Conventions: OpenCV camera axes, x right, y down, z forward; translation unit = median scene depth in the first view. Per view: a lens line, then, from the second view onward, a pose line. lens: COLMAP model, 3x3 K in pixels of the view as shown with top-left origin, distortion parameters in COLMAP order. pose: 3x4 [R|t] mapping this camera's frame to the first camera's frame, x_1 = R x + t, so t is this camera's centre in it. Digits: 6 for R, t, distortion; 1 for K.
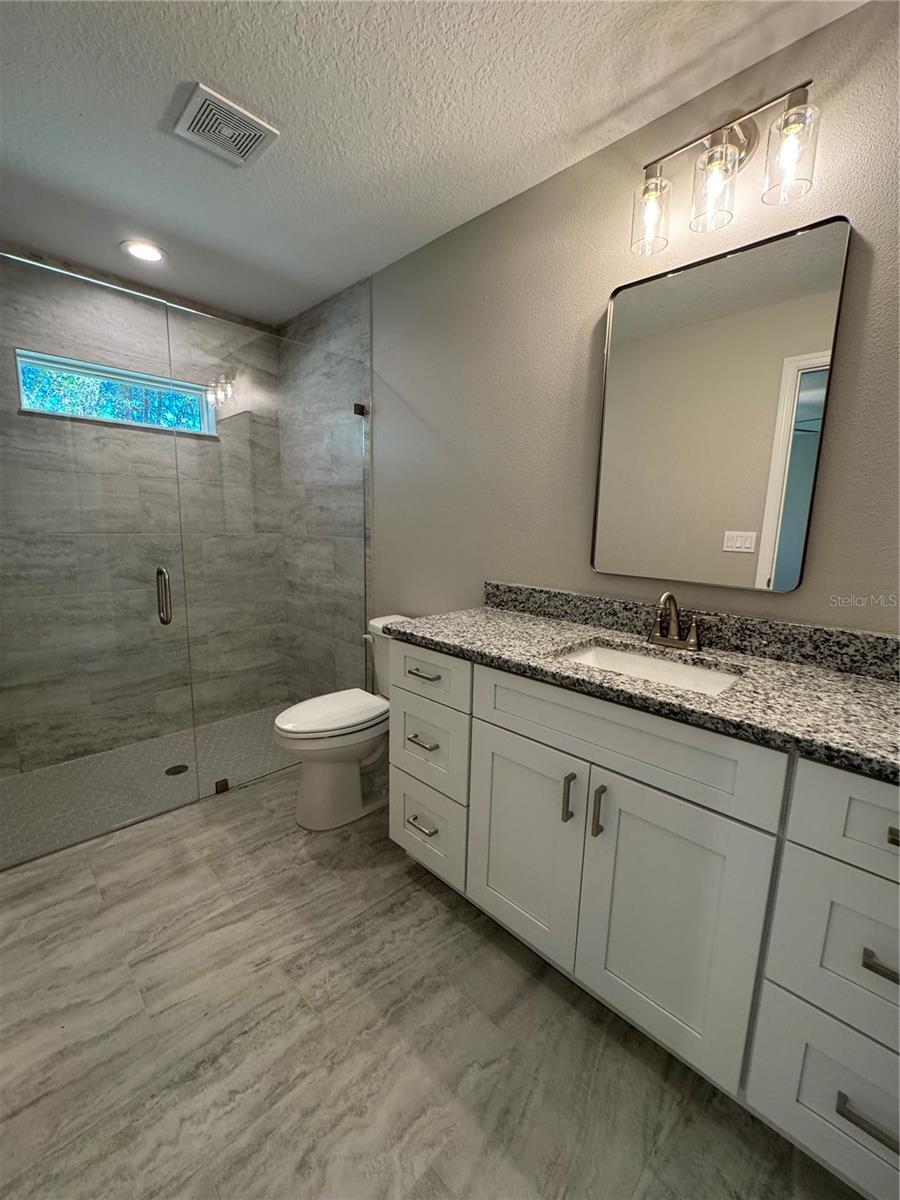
lens RADIAL K [[481.2, 0, 449.6], [0, 481.2, 599.2], [0, 0, 1]] dist [-0.000431, 0.000473]
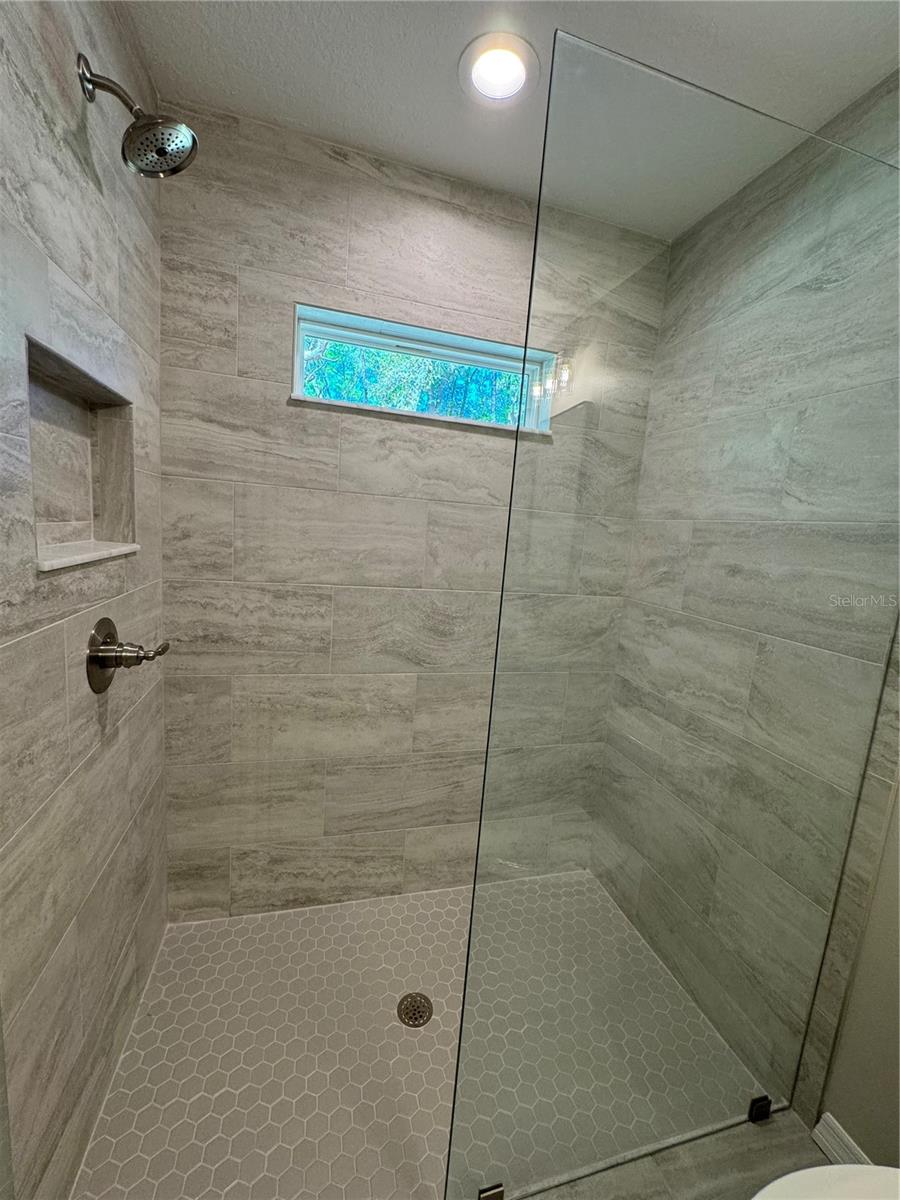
lens RADIAL K [[481.2, 0, 452.3], [0, 481.2, 599.7], [0, 0, 1]] dist [-0.000431, 0.000473]
pose [[0.864834, 0.120031, -0.487498, -0.295146], [-0.138441, 0.990369, -0.001752, -0.127231], [0.482592, 0.069006, 0.873122, 0.468088]]
